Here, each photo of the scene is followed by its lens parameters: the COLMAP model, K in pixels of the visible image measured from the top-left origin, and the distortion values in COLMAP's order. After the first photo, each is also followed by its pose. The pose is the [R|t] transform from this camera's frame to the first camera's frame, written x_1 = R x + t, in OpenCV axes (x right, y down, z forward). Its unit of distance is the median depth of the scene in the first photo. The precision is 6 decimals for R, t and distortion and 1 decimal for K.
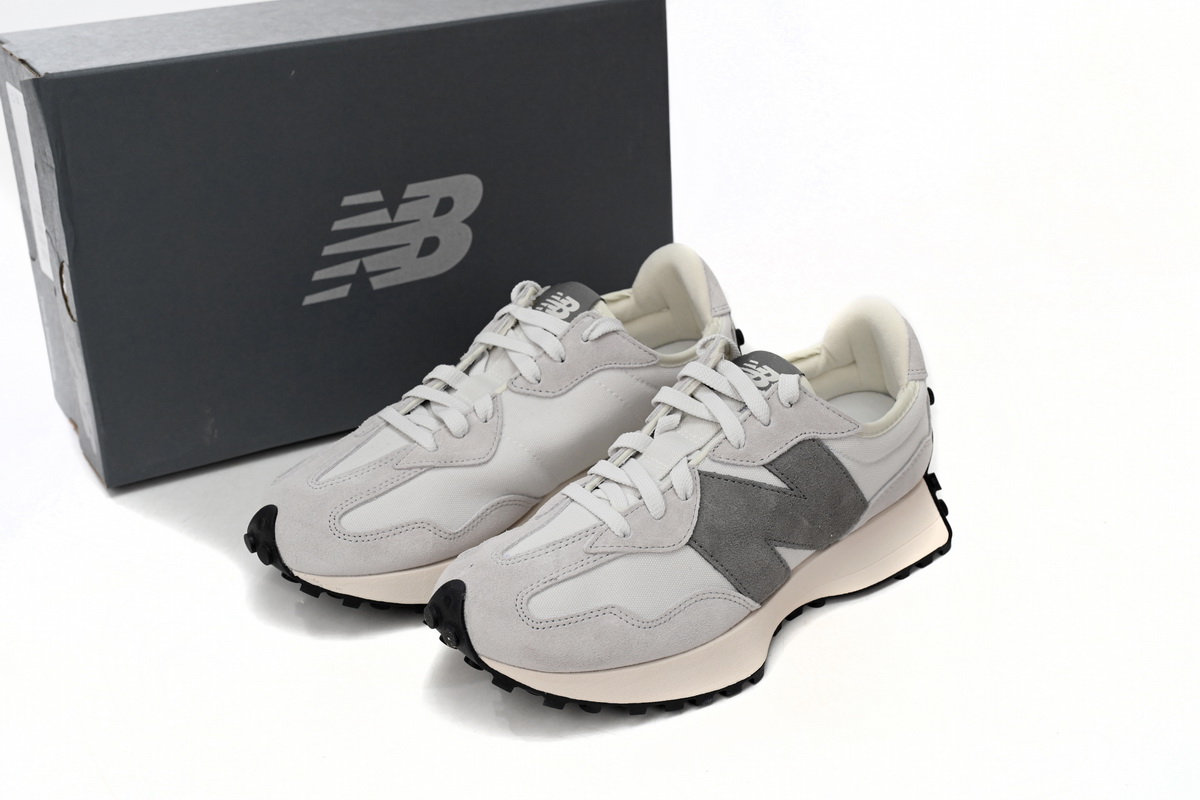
lens RADIAL K [[1640.1, 0, 600.0], [0, 1640.1, 400.0], [0, 0, 1]] dist [-0.027603, -0.007215]
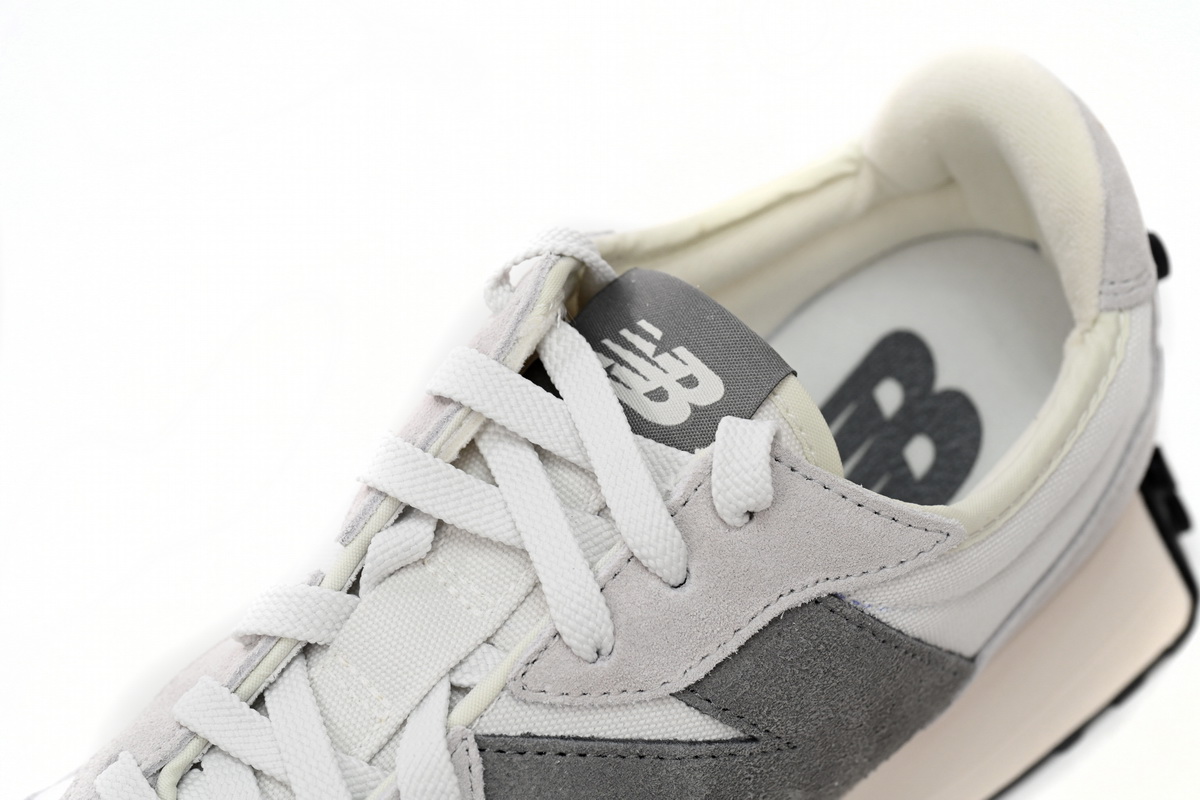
lens RADIAL K [[2734.1, 0, 600.0], [0, 2734.1, 400.0], [0, 0, 1]] dist [-0.024092, -0.052563]
pose [[0.999489, -0.031767, 0.003475, 0.084251], [0.028019, 0.923430, 0.382743, -0.238481], [-0.015367, -0.382450, 0.923848, 0.485488]]
